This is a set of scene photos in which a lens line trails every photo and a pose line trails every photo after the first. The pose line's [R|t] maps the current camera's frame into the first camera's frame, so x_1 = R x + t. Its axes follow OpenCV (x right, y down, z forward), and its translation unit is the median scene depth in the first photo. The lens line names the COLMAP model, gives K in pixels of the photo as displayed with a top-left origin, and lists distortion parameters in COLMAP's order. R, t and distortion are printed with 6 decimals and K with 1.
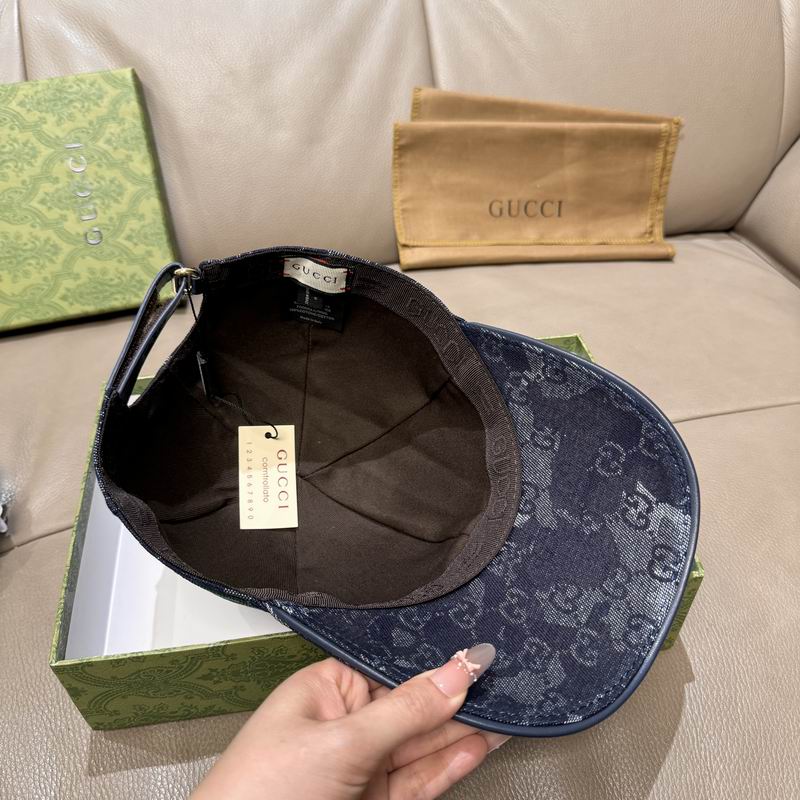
lens RADIAL K [[779.2, 0, 403.6], [0, 779.2, 395.2], [0, 0, 1]] dist [-0.042224, 0.000000]
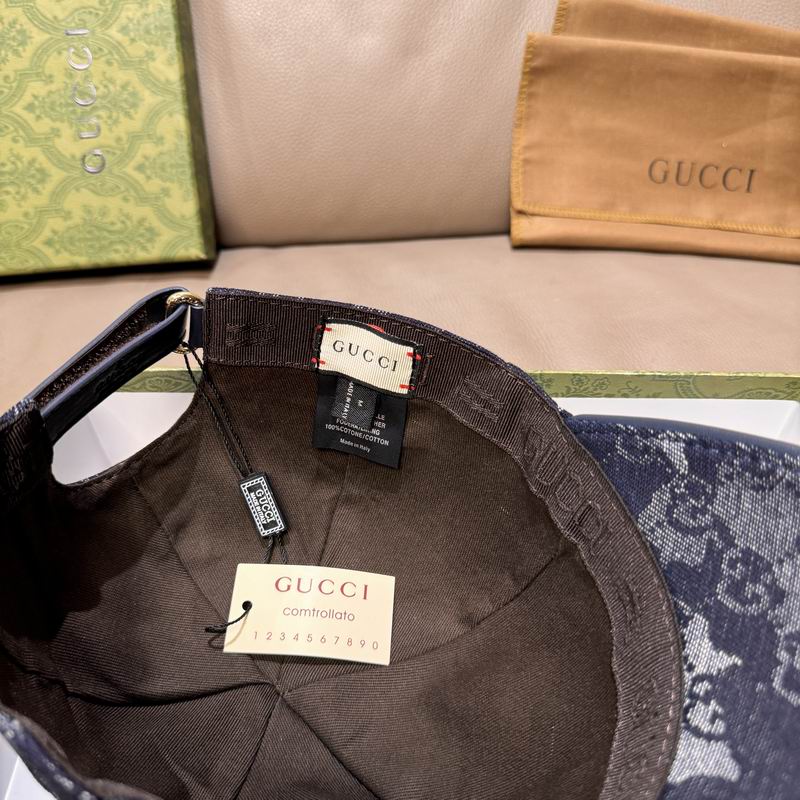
lens RADIAL K [[779.2, 0, 398.9], [0, 779.2, 392.8], [0, 0, 1]] dist [-0.042224, 0.000000]
pose [[0.985872, 0.122770, -0.113945, -0.008809], [-0.114551, 0.990498, 0.076098, -0.077706], [0.122205, -0.061971, 0.990568, 0.301200]]
